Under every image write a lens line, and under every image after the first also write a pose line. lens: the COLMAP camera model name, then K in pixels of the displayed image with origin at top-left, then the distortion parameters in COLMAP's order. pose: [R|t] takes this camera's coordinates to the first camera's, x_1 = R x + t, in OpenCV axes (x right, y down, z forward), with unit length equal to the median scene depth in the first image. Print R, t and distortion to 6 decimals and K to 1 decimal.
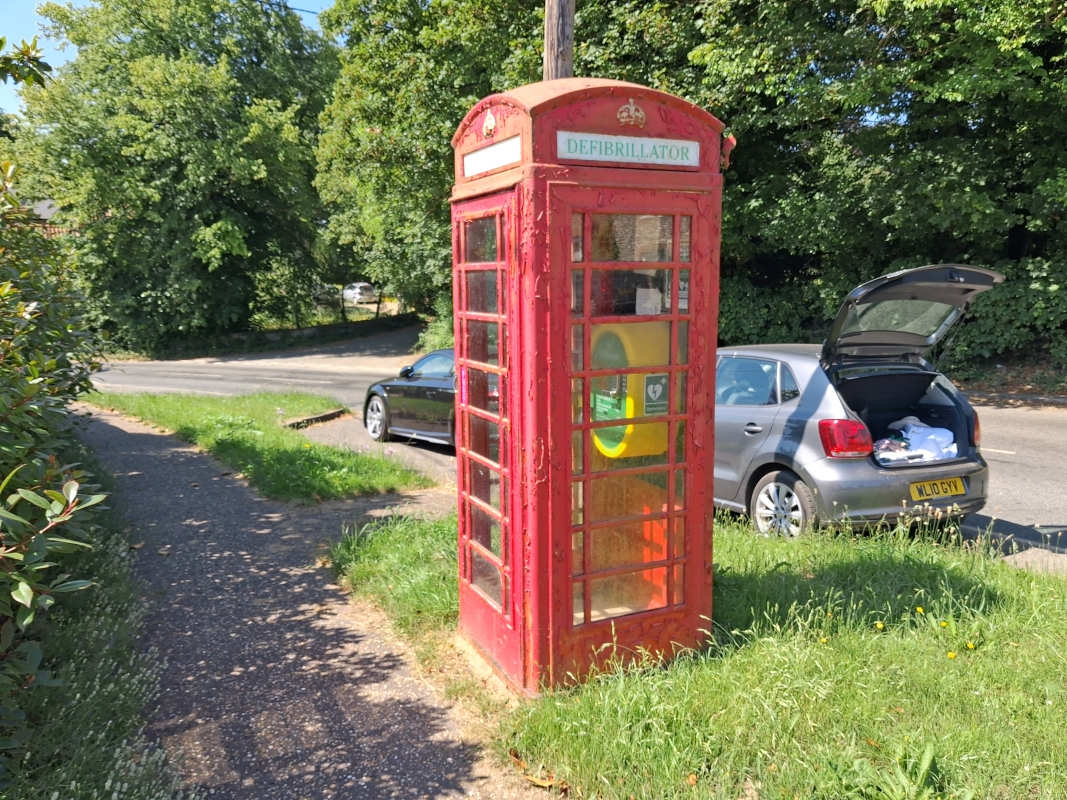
lens RADIAL K [[841.8, 0, 533.5], [0, 841.8, 400.0], [0, 0, 1]] dist [-0.008644, -0.011055]
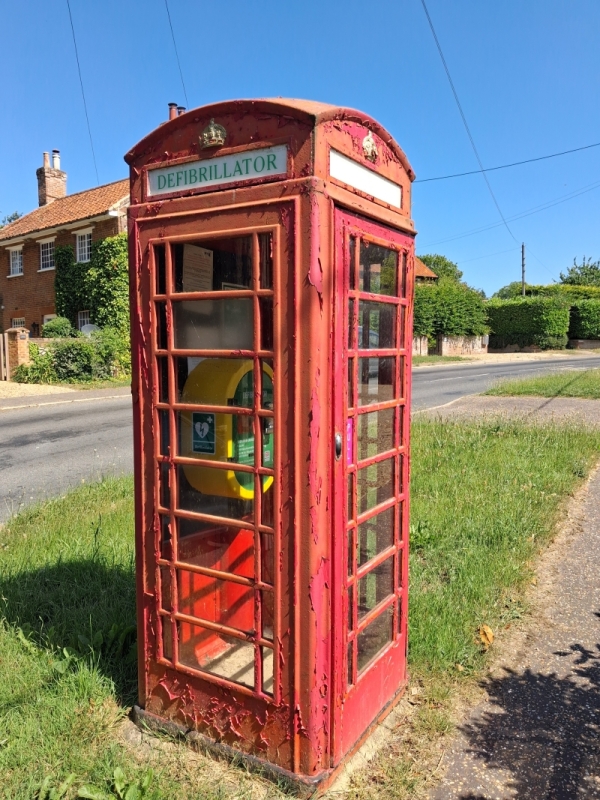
lens RADIAL K [[631.1, 0, 287.3], [0, 631.1, 405.0], [0, 0, 1]] dist [-0.008644, -0.011055]
pose [[-0.539641, -0.066804, 0.839241, -0.410321], [0.130638, 0.978128, 0.161861, -0.115999], [-0.831698, 0.196984, -0.519111, 1.007189]]
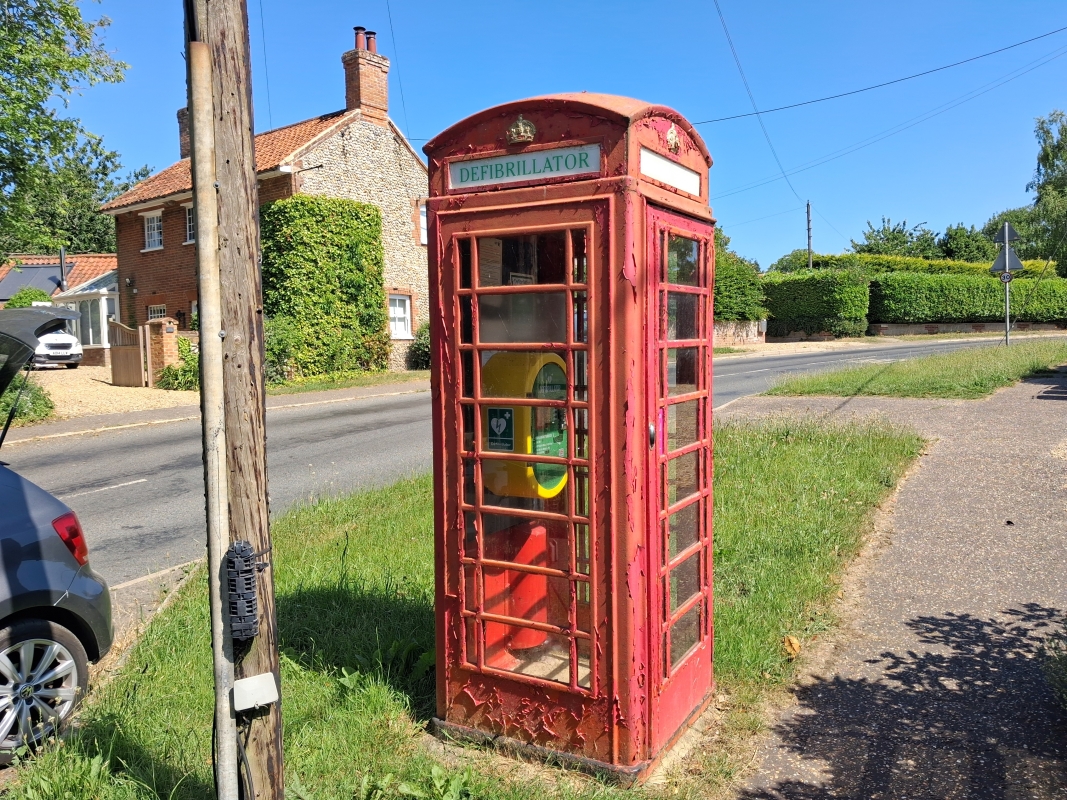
lens RADIAL K [[838.9, 0, 533.5], [0, 838.9, 400.0], [0, 0, 1]] dist [0.051937, -0.162007]
pose [[-0.573701, -0.042295, 0.817972, -0.500563], [0.140851, 0.978694, 0.149393, -0.137784], [-0.806863, 0.200919, -0.555521, 1.147404]]
